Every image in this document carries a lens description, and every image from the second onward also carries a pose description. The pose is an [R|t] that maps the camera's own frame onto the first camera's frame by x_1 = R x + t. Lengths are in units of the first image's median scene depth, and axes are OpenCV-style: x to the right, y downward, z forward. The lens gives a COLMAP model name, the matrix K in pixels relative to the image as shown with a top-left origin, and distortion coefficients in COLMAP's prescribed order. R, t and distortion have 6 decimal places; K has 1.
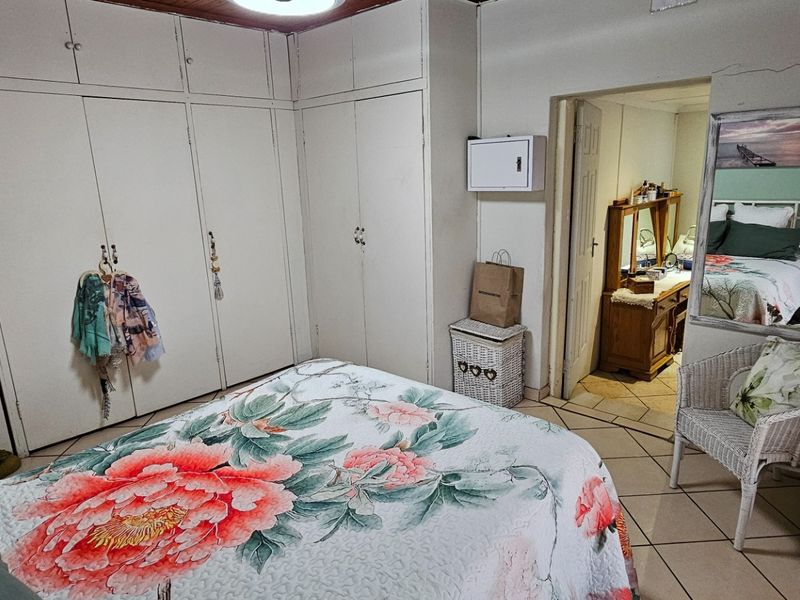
lens RADIAL K [[524.9, 0, 402.4], [0, 524.9, 300.4], [0, 0, 1]] dist [-0.001878, 0.001812]
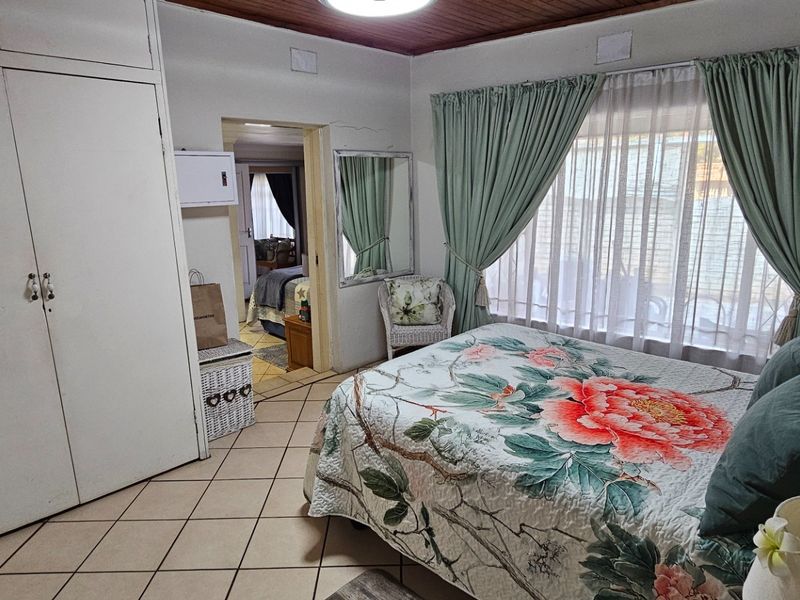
lens RADIAL K [[524.9, 0, 402.3], [0, 524.9, 299.8], [0, 0, 1]] dist [-0.001878, 0.001812]
pose [[0.028553, -0.192352, 0.980911, -1.424944], [0.256297, 0.949915, 0.178813, -0.228193], [-0.966176, 0.246299, 0.076422, 1.131953]]
